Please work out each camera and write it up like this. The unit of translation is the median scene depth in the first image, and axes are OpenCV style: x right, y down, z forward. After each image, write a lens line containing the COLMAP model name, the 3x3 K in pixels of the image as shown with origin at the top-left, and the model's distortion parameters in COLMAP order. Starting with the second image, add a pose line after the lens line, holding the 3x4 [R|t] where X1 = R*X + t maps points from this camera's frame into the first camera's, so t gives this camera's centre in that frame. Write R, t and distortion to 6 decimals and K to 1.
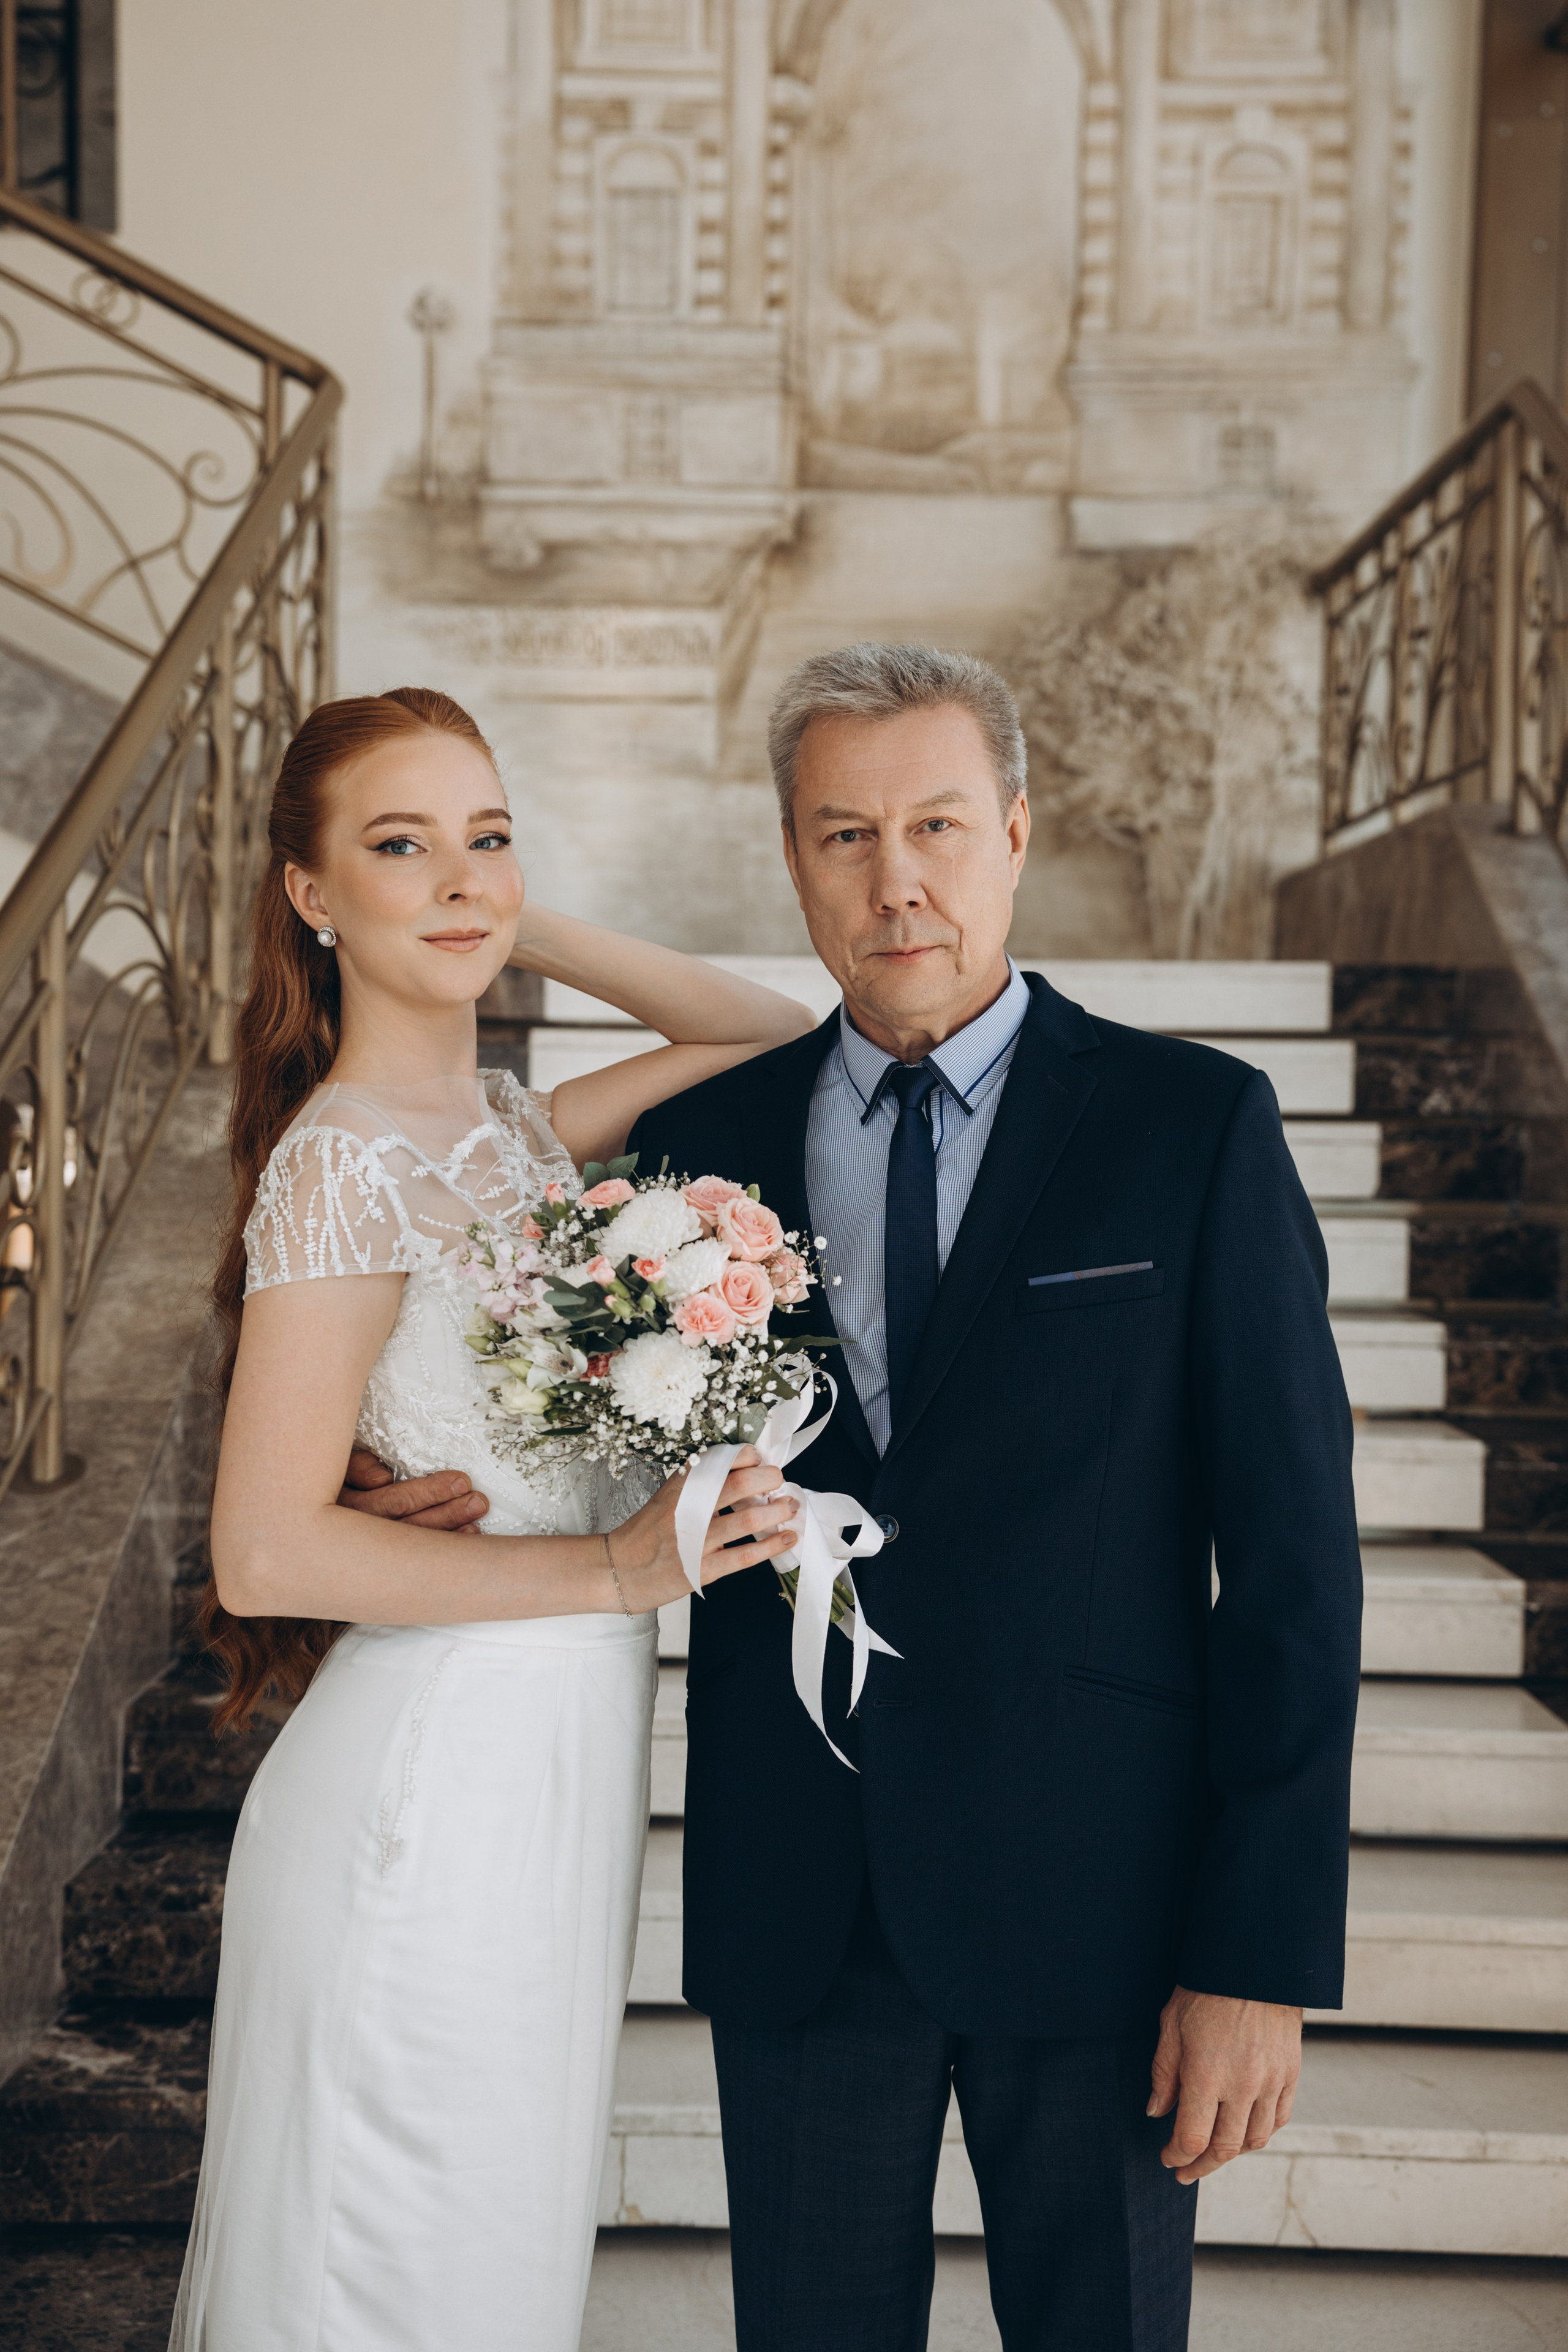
lens RADIAL K [[3064.1, 0, 797.1], [0, 3064.1, 1157.6], [0, 0, 1]] dist [0.371700, -0.690837]
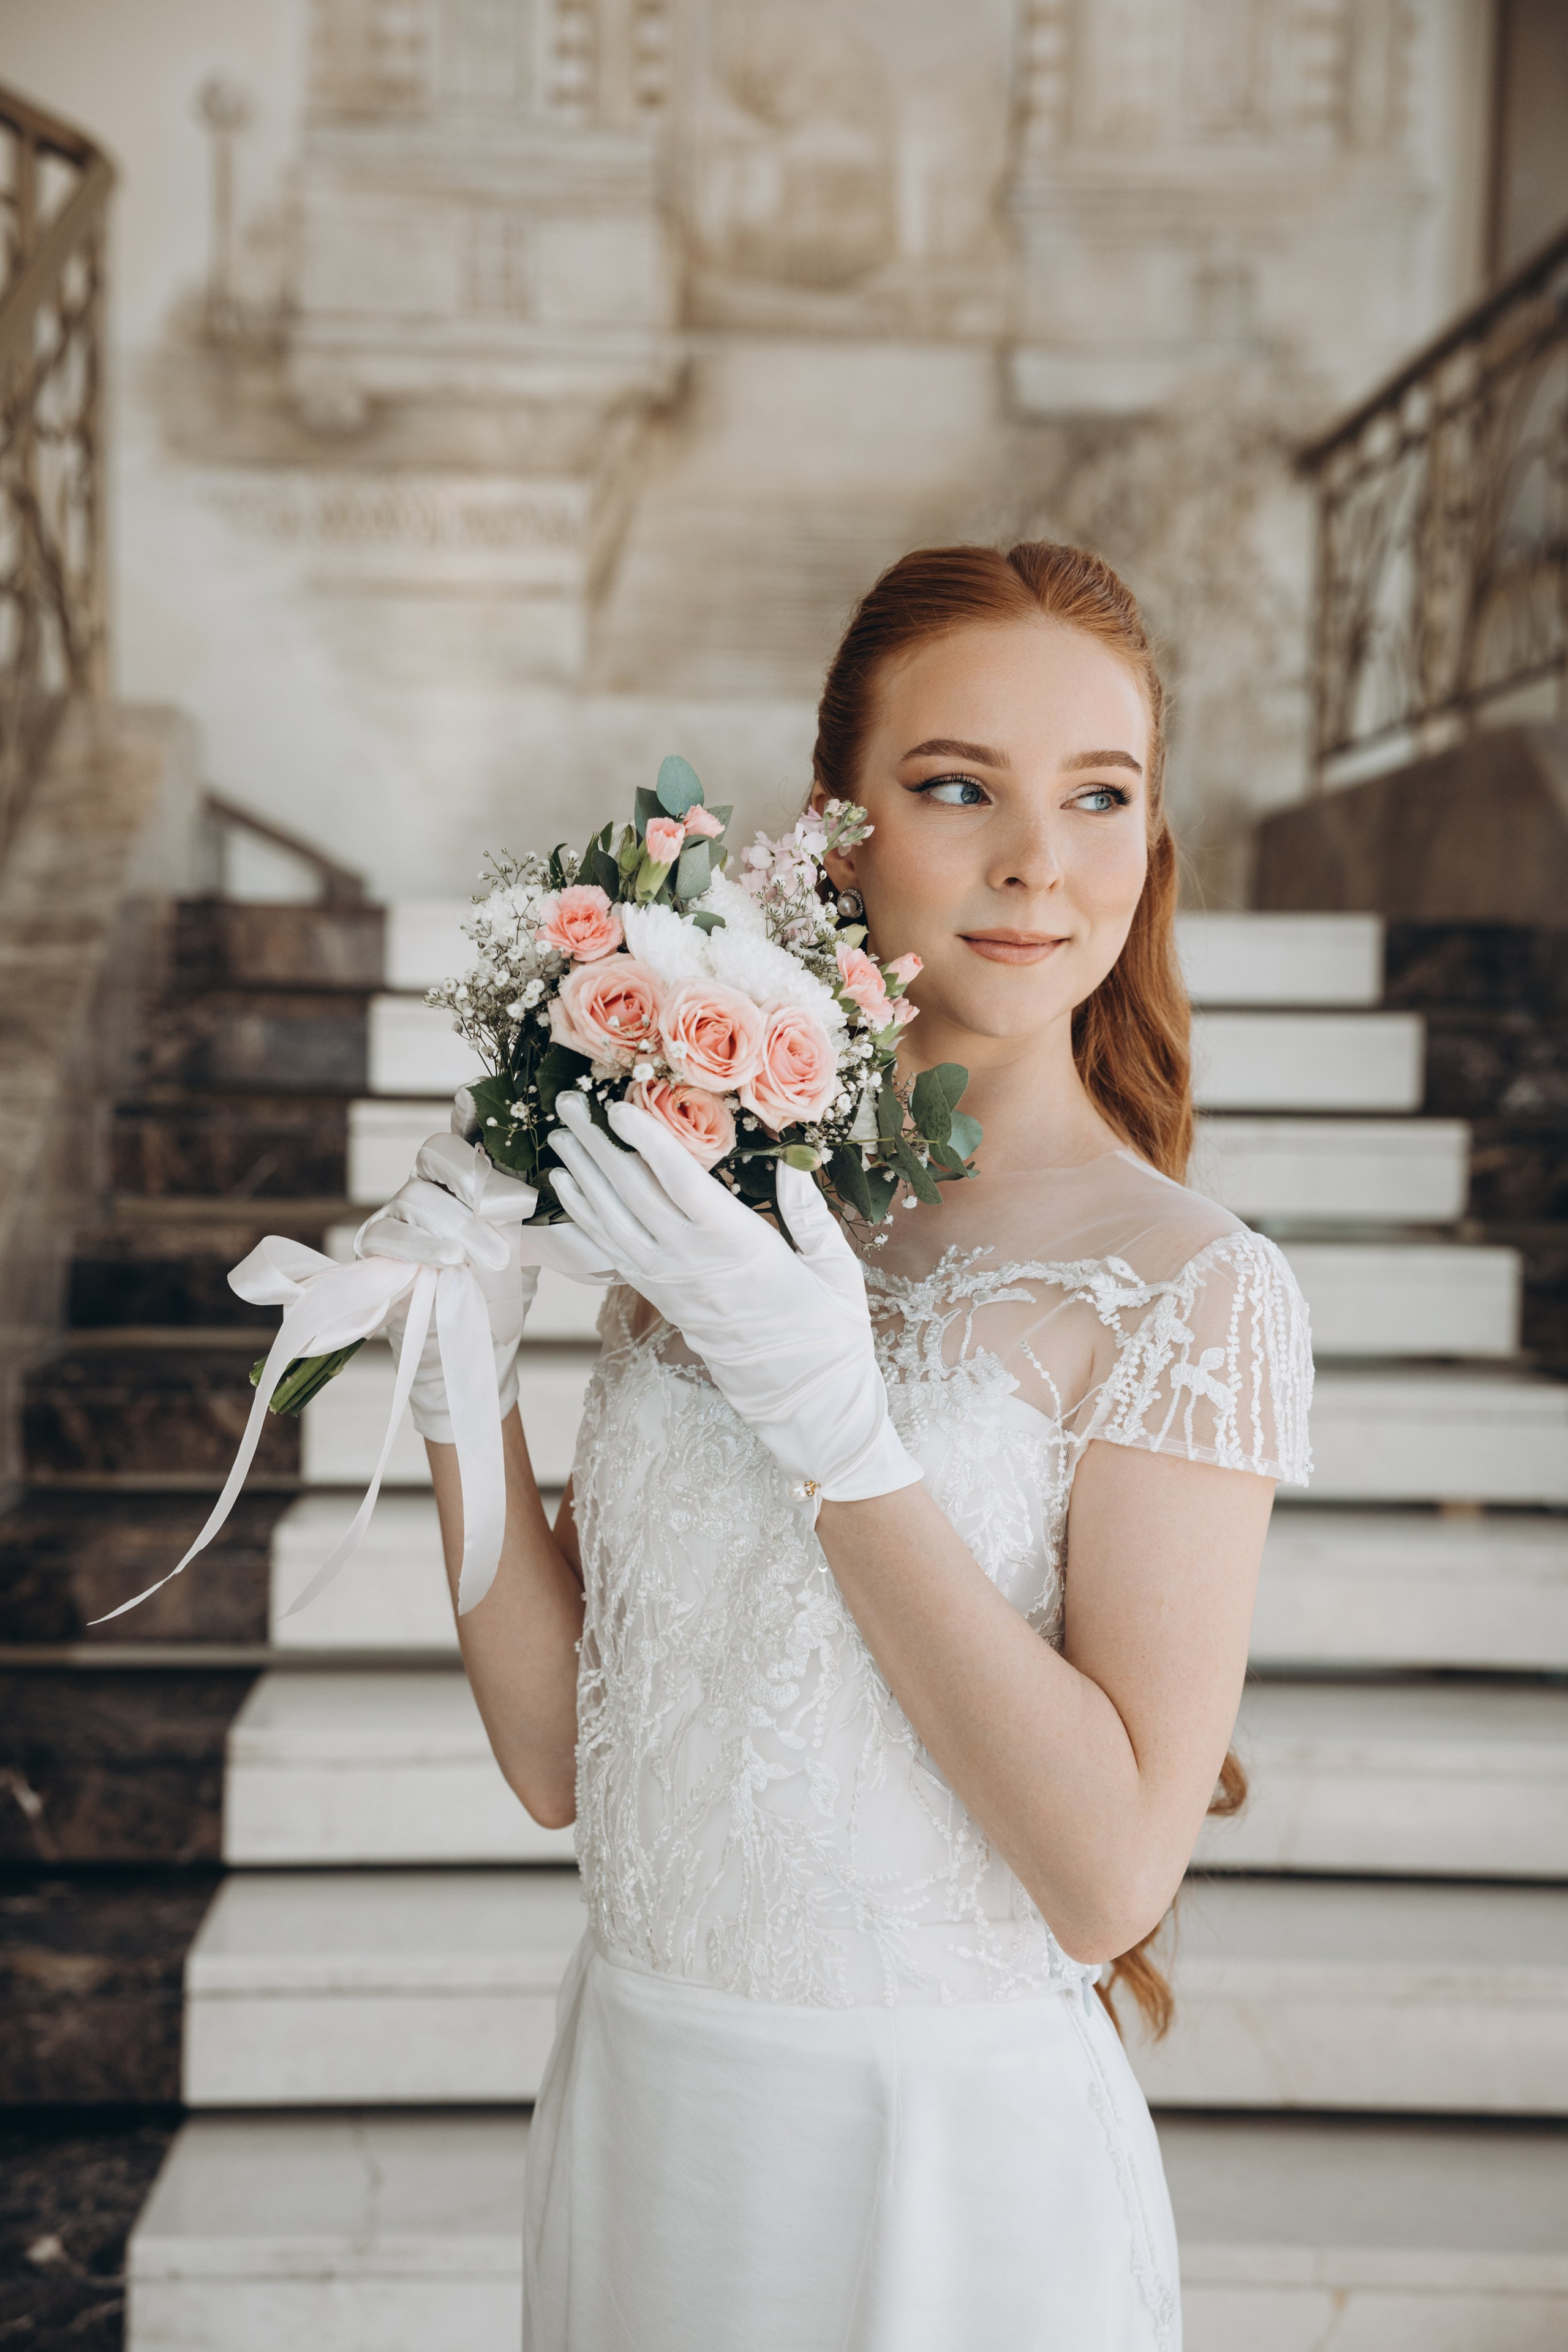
lens RADIAL K [[3367.3, 0, 782.8], [0, 3367.3, 1181.7], [0, 0, 1]] dist [0.455136, -0.927384]
pose [[0.998863, 0.000364, 0.047676, -0.015770], [-0.001085, 0.999886, 0.015090, -0.005667], [-0.047665, -0.015125, 0.998749, 0.089750]]
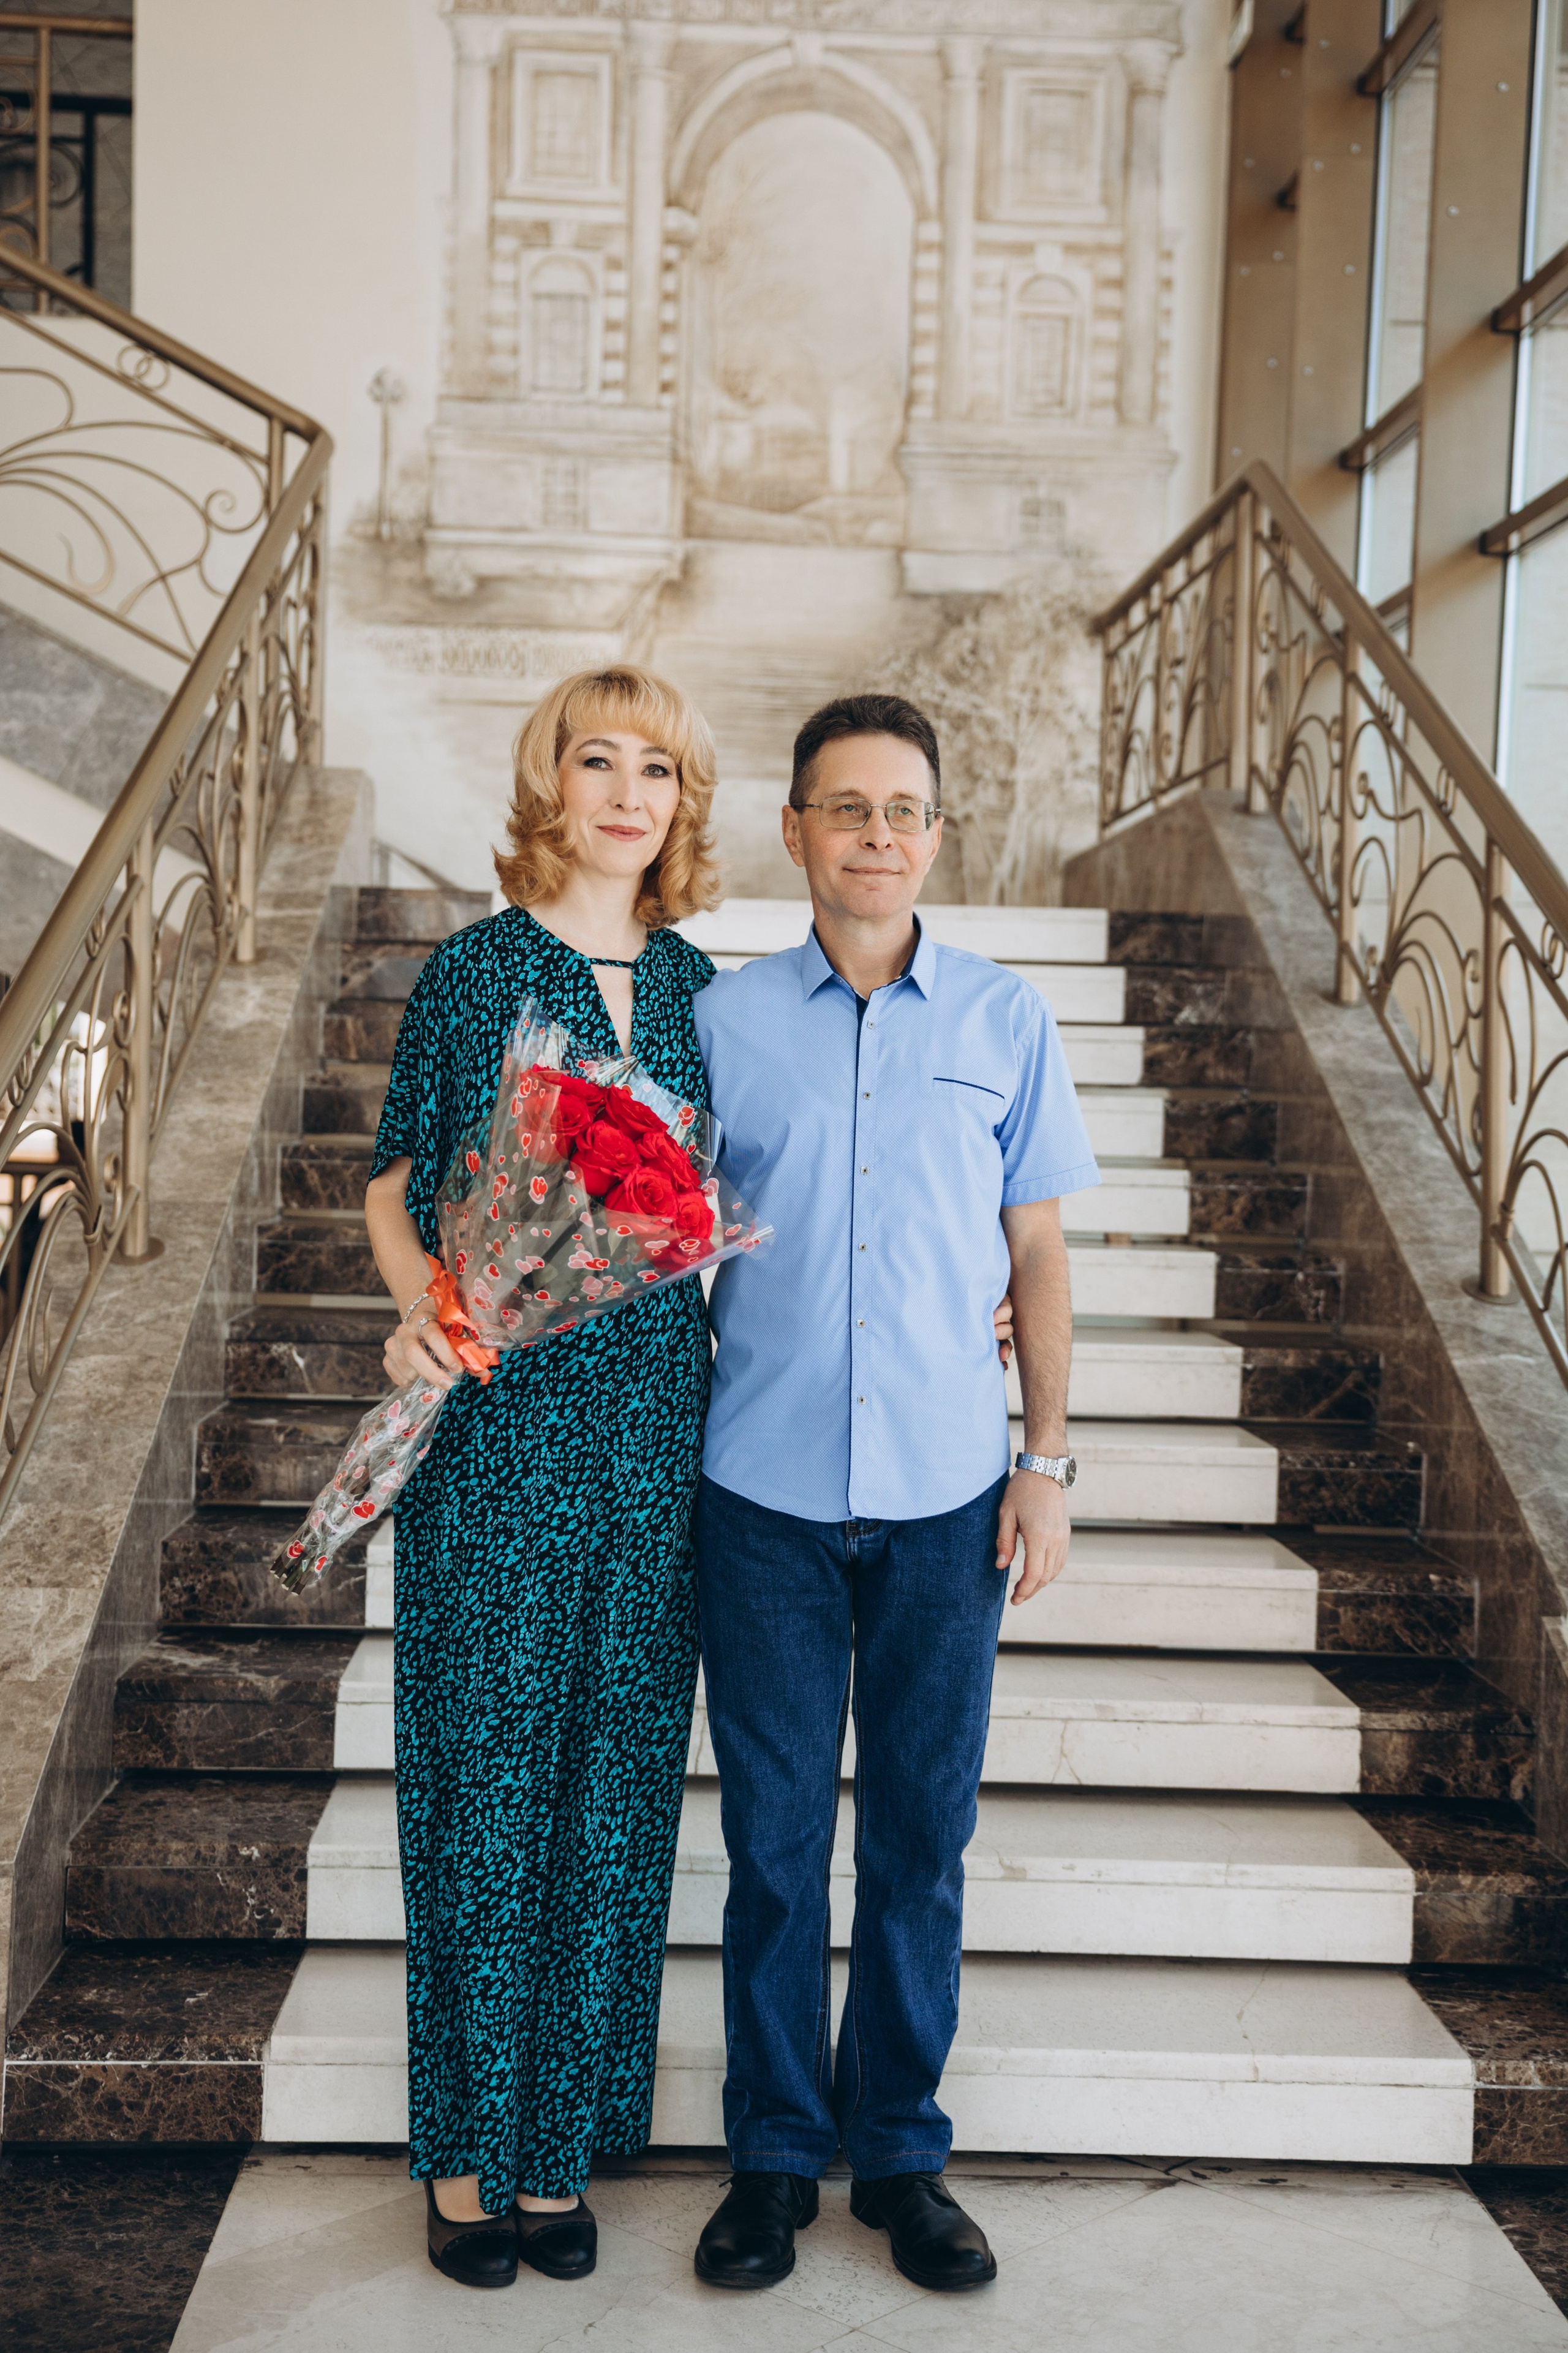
lens RADIAL K [[2621.6, 0, 776.6], [0, 2621.6, 1162.9], [0, 0, 1]] dist [0.213374, -0.287731]
pose [[0.998782, 0.011158, 0.048062, -0.010873], [-0.011679, 0.999876, 0.010556, 0.022152], [-0.047938, -0.011105, 0.998789, -0.057461]]
